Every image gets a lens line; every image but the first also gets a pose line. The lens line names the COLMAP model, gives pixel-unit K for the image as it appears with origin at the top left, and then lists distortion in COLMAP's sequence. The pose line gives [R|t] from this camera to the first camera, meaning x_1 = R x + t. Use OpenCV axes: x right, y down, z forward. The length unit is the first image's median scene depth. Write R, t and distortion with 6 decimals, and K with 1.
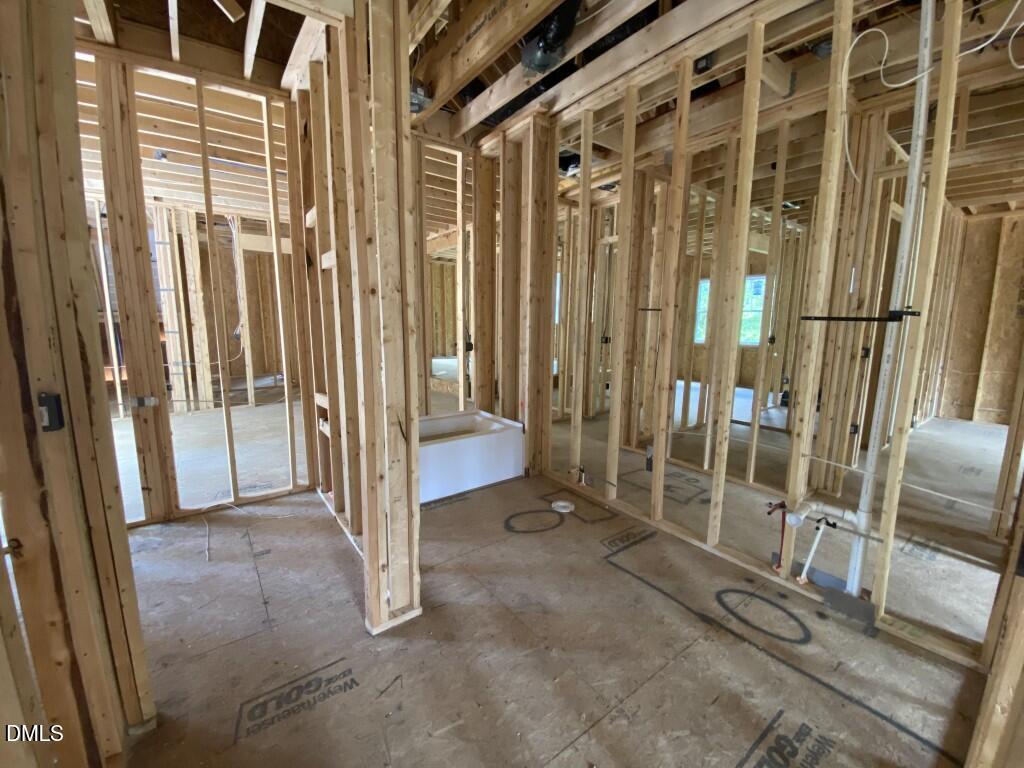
lens RADIAL K [[412.8, 0, 505.3], [0, 412.8, 385.8], [0, 0, 1]] dist [0.004113, -0.013024]
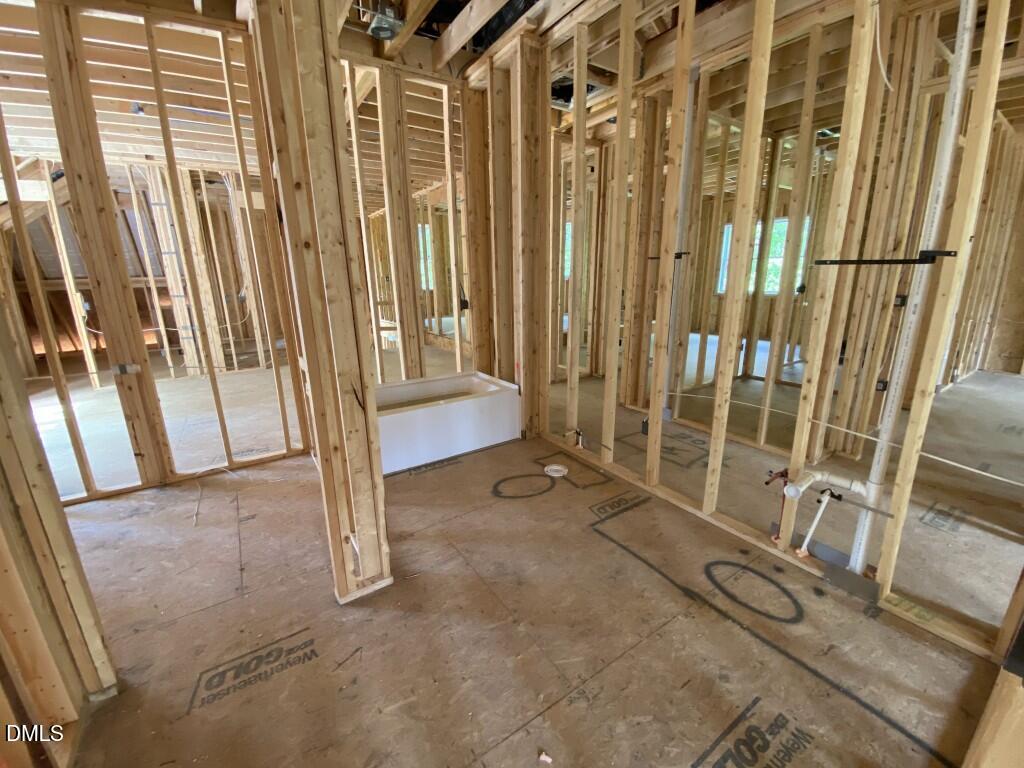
lens RADIAL K [[412.8, 0, 505.4], [0, 412.8, 385.4], [0, 0, 1]] dist [0.004113, -0.013024]
pose [[0.998190, -0.012206, -0.058880, 0.092506], [0.018247, 0.994496, 0.103171, -0.007611], [0.057297, -0.104059, 0.992919, 0.065937]]
